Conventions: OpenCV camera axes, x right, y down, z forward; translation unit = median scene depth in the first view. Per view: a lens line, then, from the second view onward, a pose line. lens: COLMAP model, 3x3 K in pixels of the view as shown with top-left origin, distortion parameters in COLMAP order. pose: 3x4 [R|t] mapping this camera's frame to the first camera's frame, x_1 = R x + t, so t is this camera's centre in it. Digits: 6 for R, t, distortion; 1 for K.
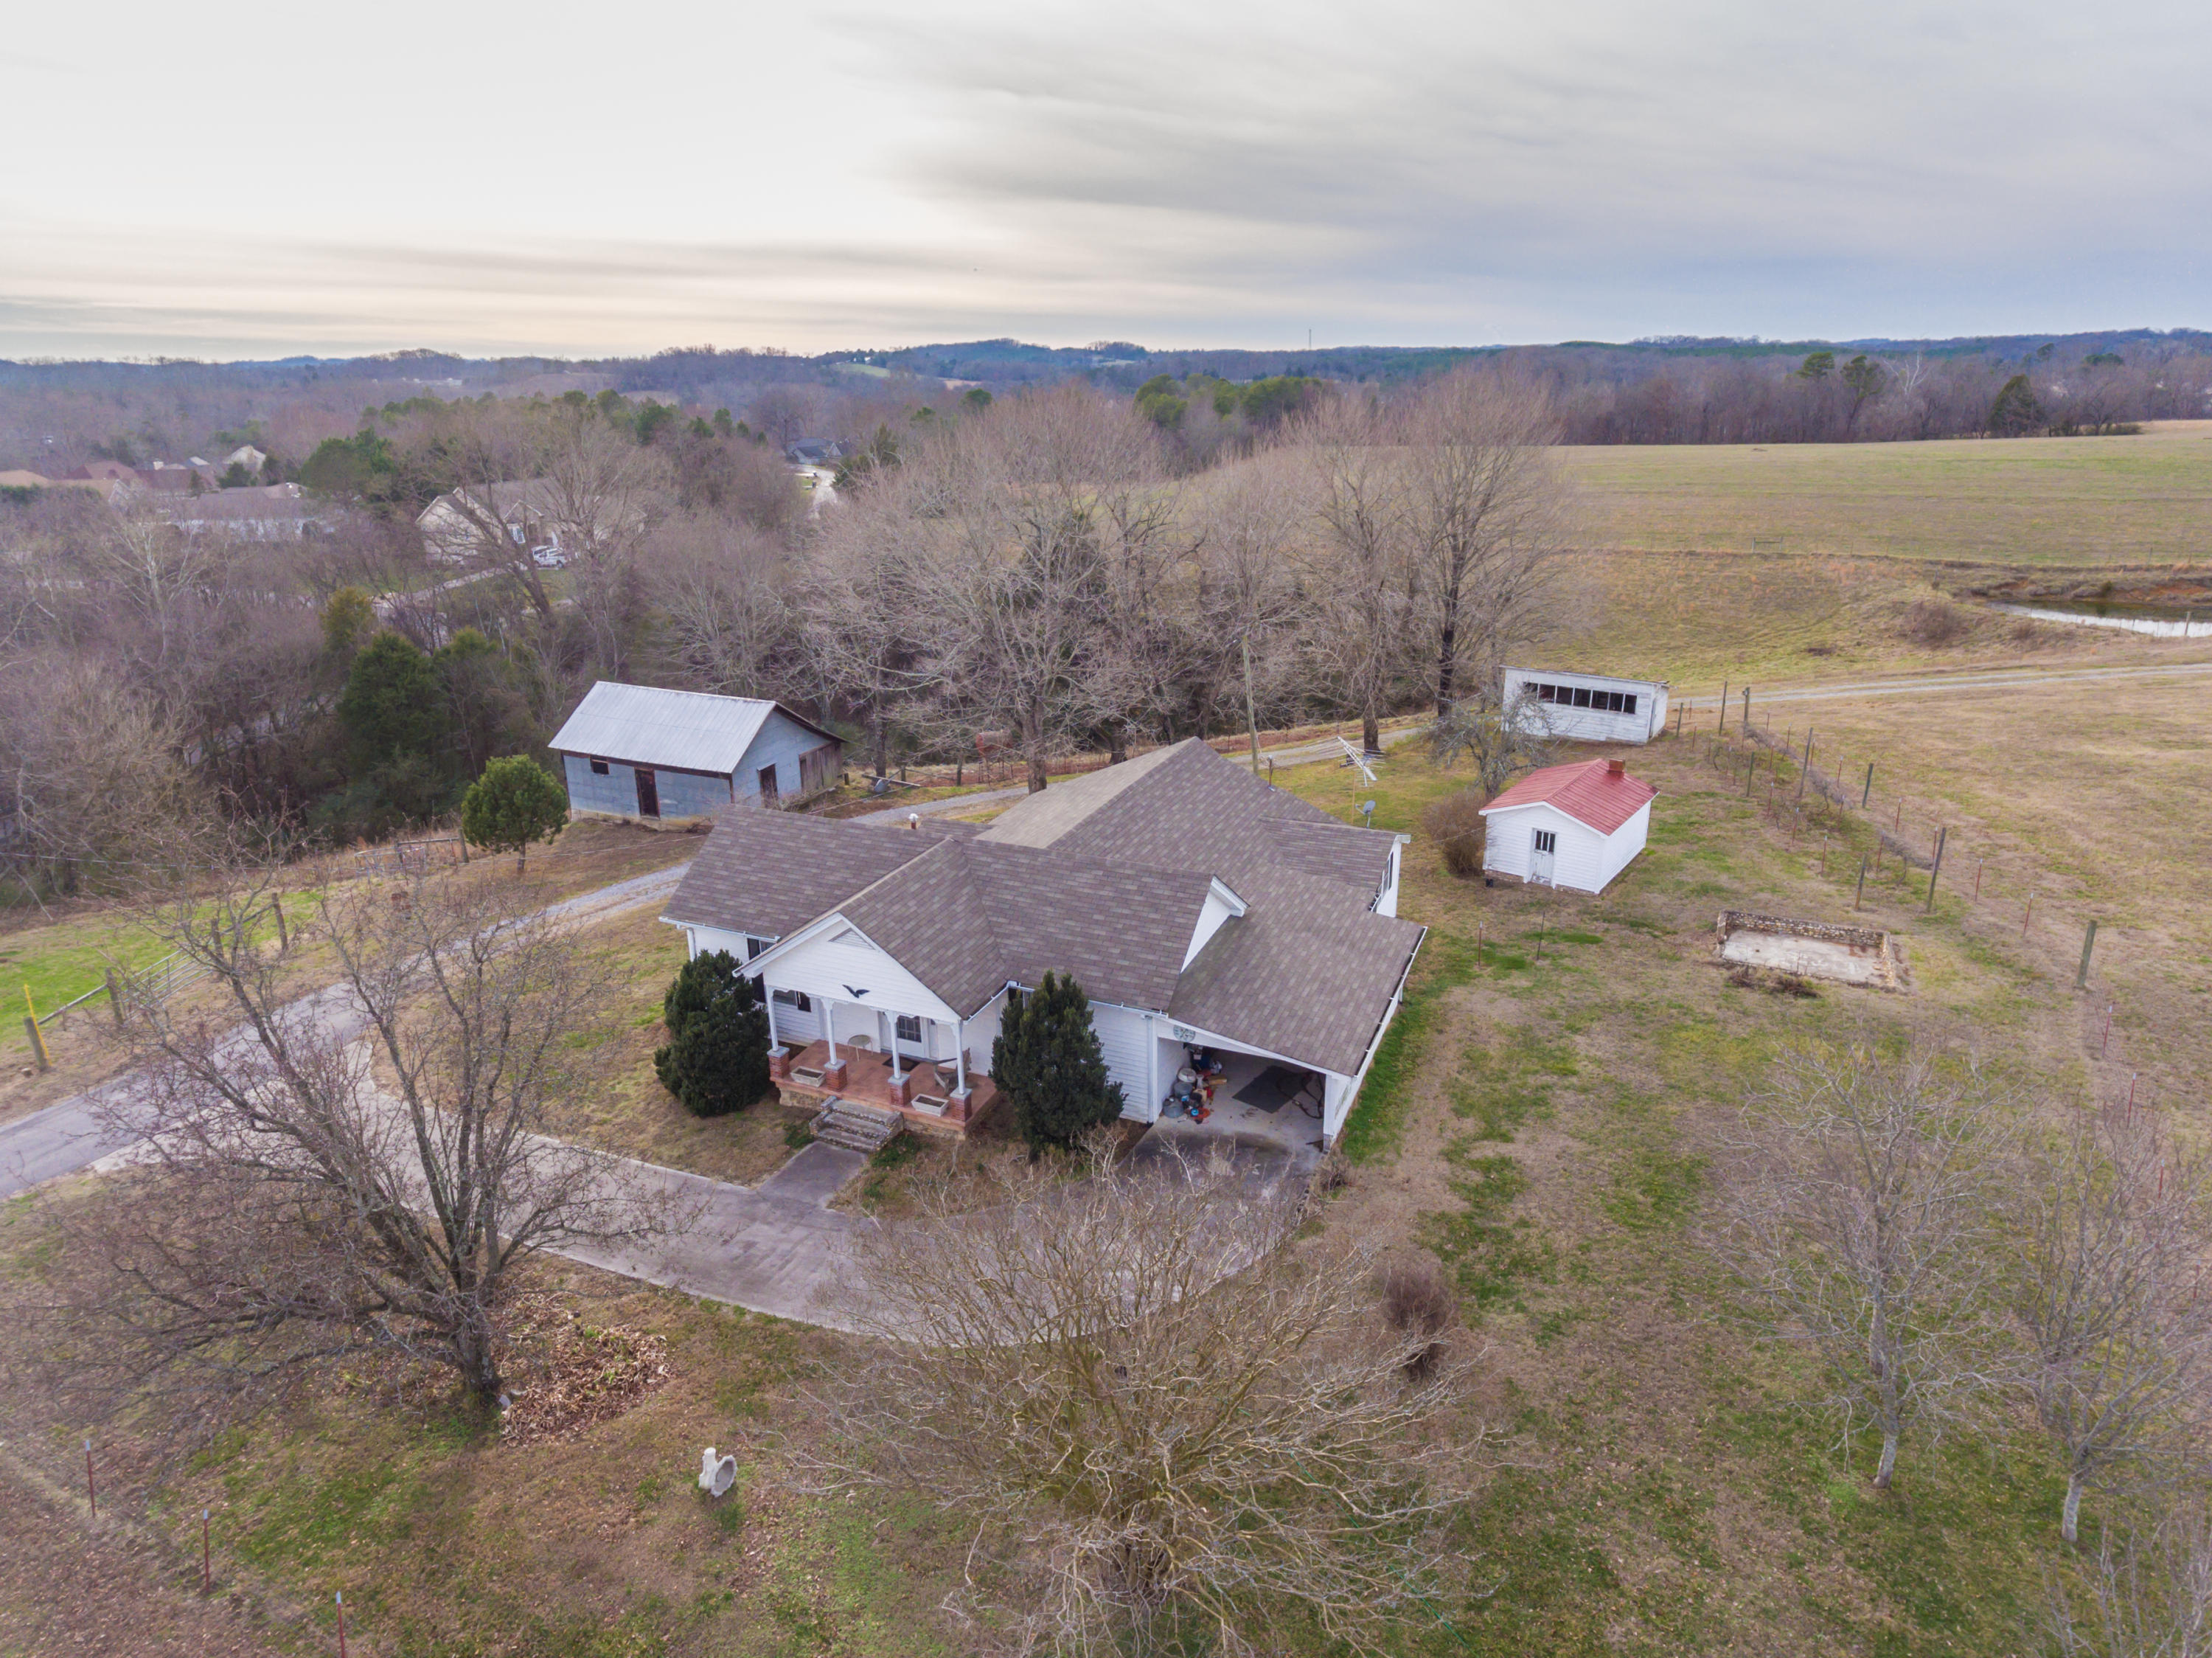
lens RADIAL K [[1296.7, 0, 1108.3], [0, 1296.7, 811.7], [0, 0, 1]] dist [-0.001491, -0.001161]
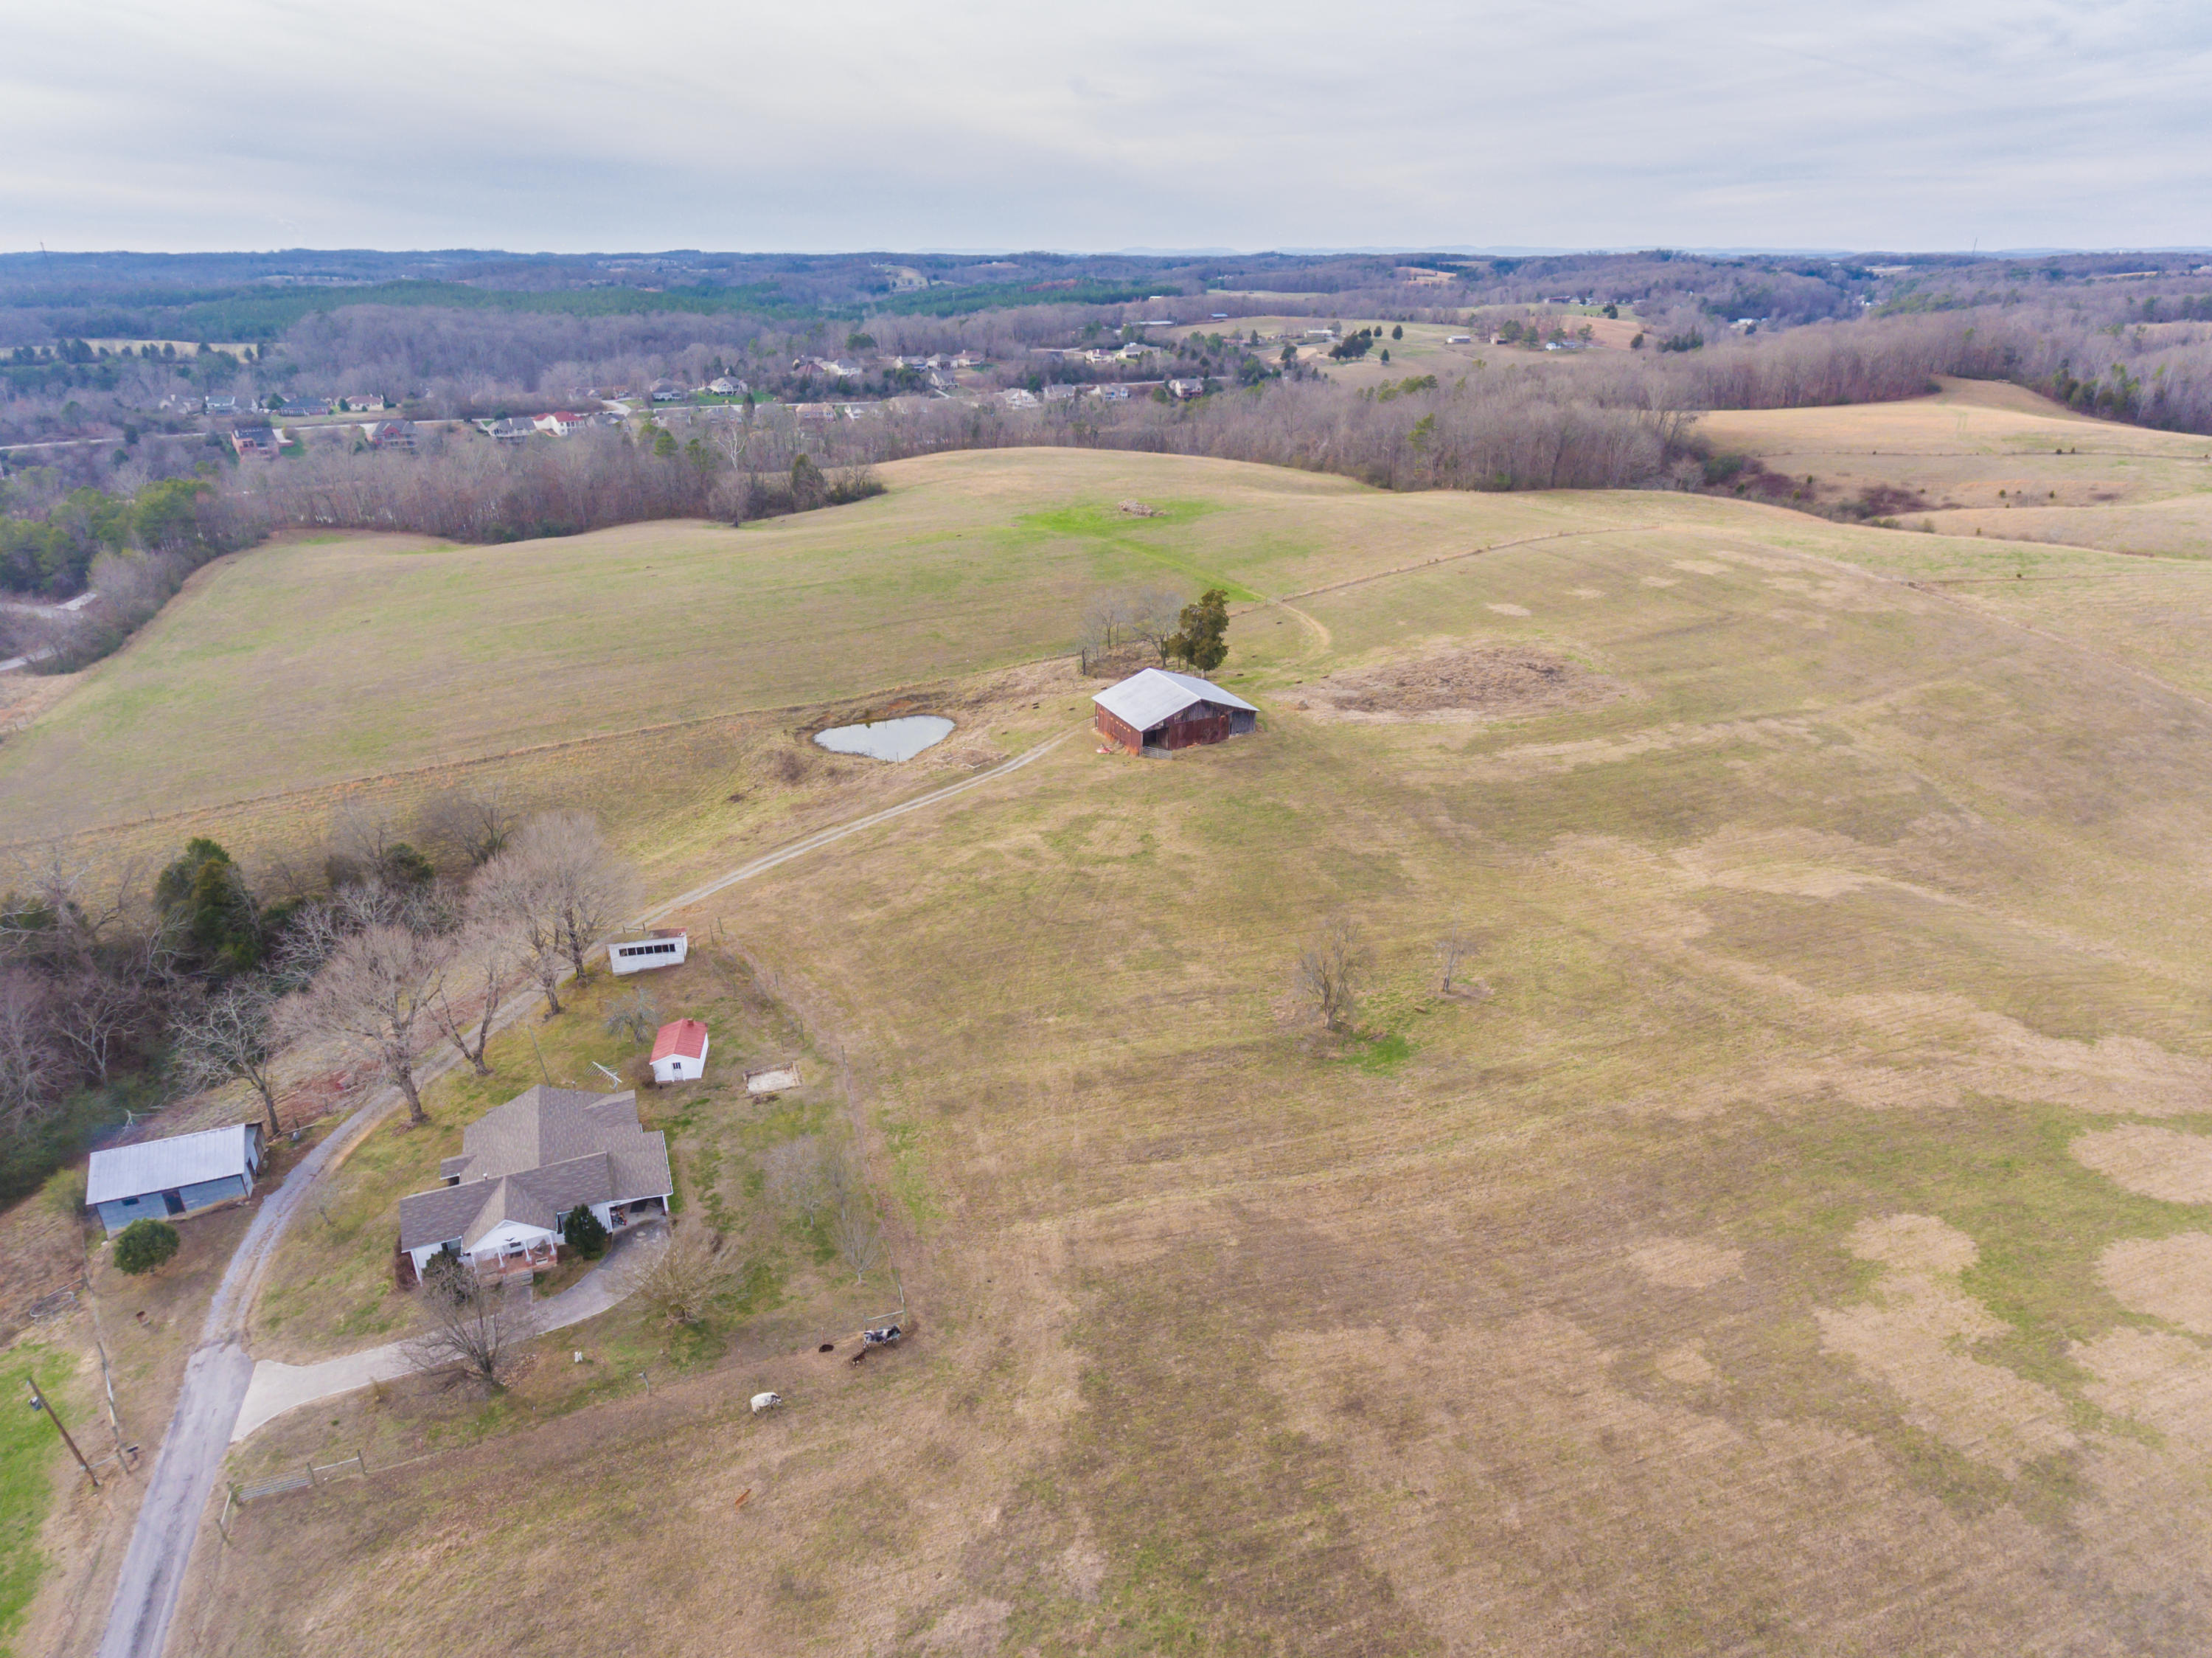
lens RADIAL K [[1296.7, 0, 1108.3], [0, 1296.7, 811.7], [0, 0, 1]] dist [-0.001491, -0.001161]
pose [[0.698304, -0.271193, 0.662439, -0.458387], [0.226387, 0.961621, 0.155030, -0.474361], [-0.679058, 0.041710, 0.732898, -1.083635]]
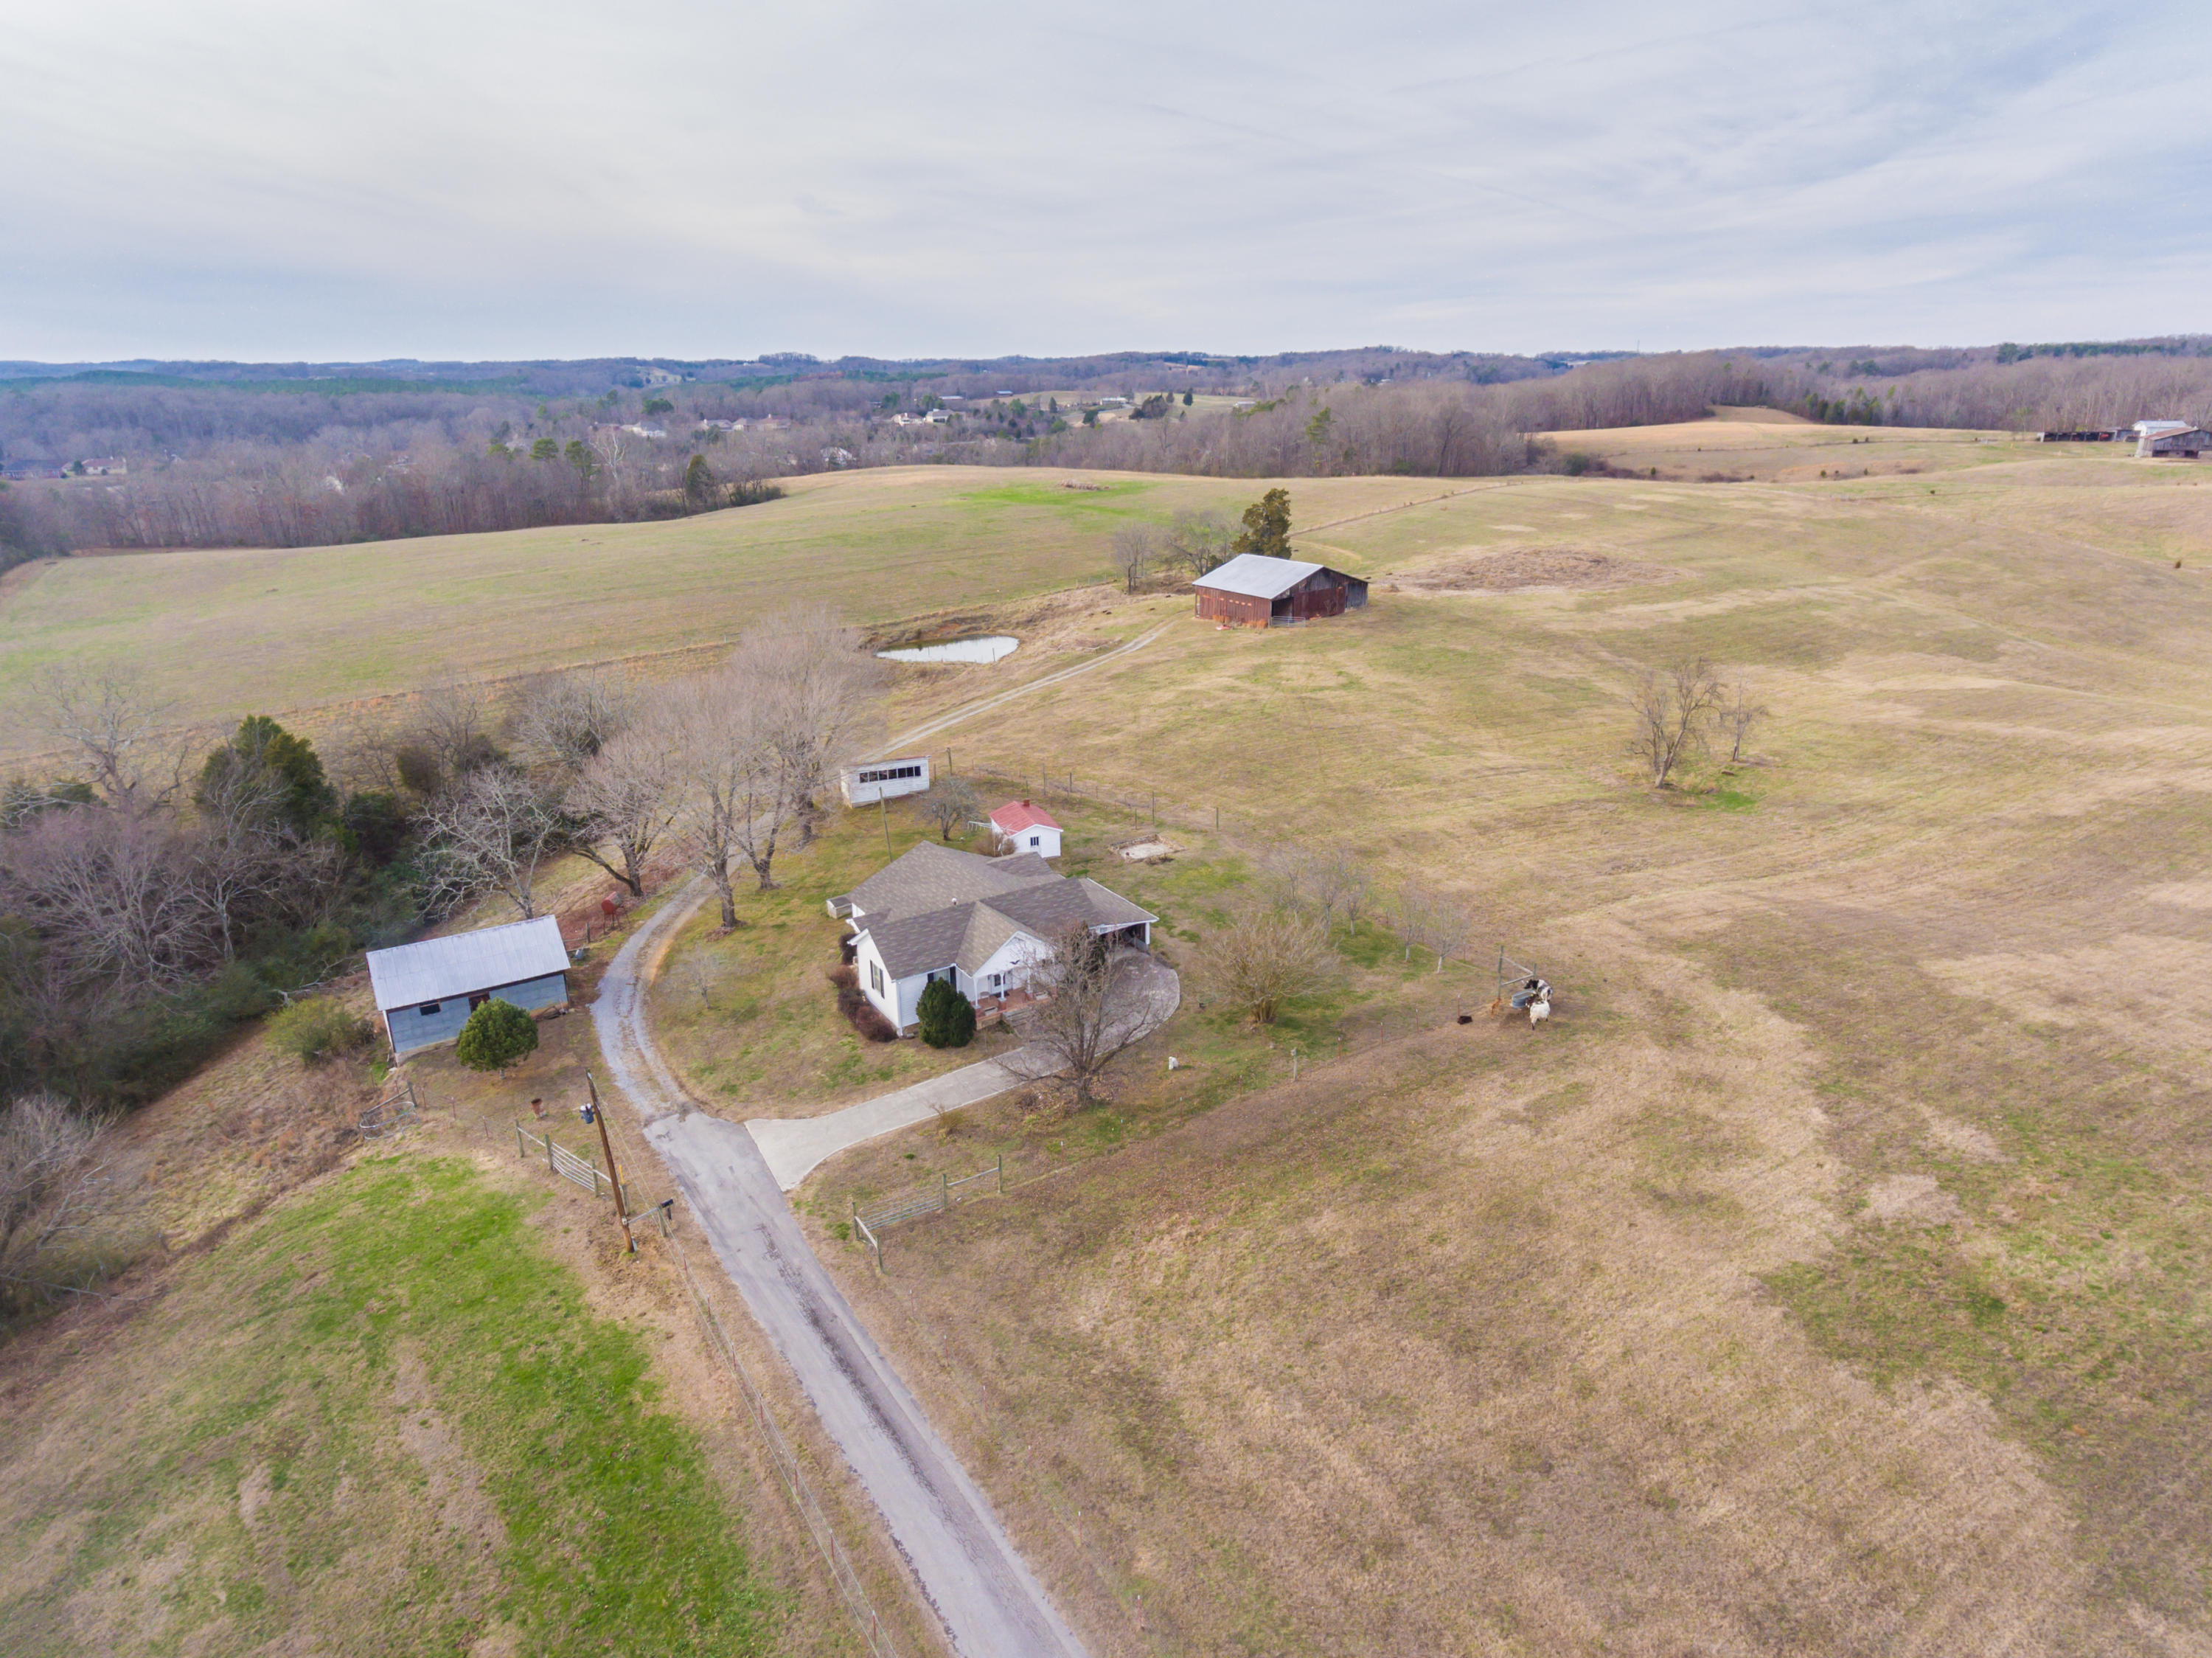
lens RADIAL K [[1298.1, 0, 1108.0], [0, 1298.1, 803.0], [0, 0, 1]] dist [-0.001159, -0.000574]
pose [[0.551751, -0.257926, 0.793123, -0.942895], [0.272462, 0.954543, 0.120878, -0.192034], [-0.788248, 0.149401, 0.596945, -0.320045]]
